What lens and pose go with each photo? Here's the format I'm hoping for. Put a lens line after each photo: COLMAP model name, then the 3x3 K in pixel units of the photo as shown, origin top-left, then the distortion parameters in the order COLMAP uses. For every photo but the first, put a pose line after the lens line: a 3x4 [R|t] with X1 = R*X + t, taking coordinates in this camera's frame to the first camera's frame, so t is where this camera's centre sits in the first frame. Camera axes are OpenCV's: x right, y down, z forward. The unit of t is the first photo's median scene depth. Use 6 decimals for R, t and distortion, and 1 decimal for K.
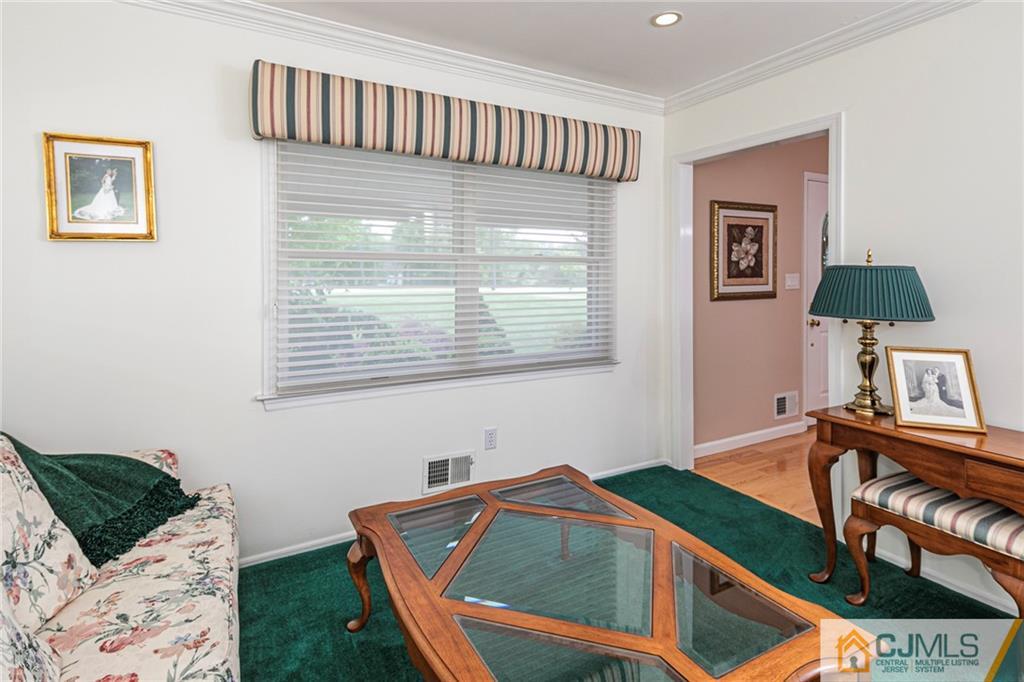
lens RADIAL K [[494.6, 0, 506.8], [0, 494.6, 294.2], [0, 0, 1]] dist [0.018175, -0.001642]
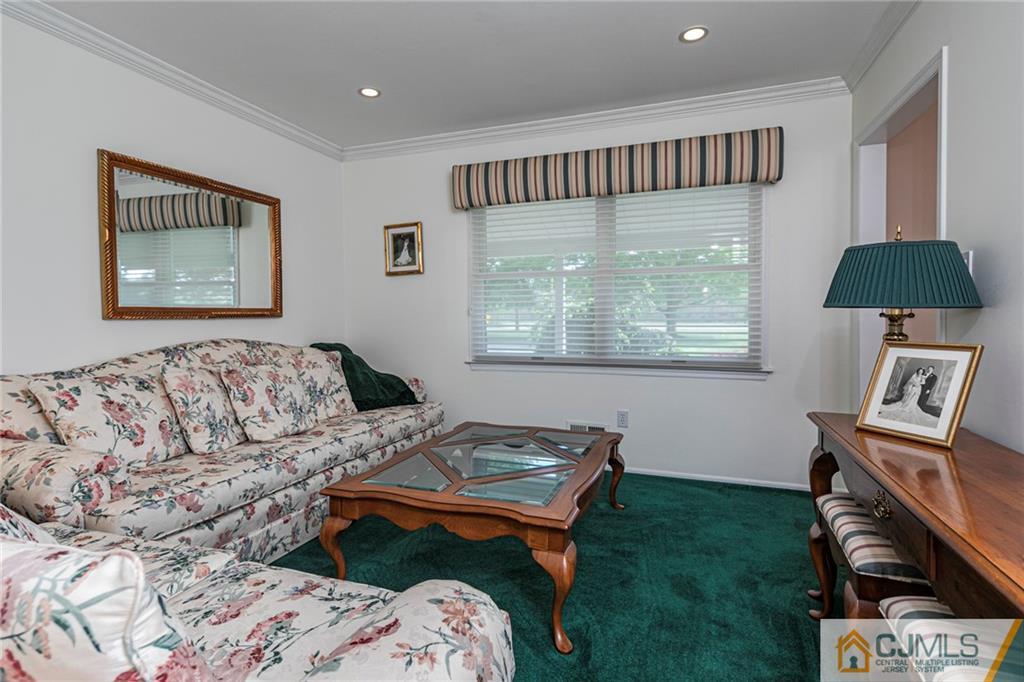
lens RADIAL K [[494.6, 0, 522.6], [0, 494.6, 338.7], [0, 0, 1]] dist [0.018175, -0.001642]
pose [[0.676820, 0.030910, -0.735499, 1.011248], [-0.009875, 0.999409, 0.032913, 0.083637], [0.736082, -0.015013, 0.676725, -0.007964]]
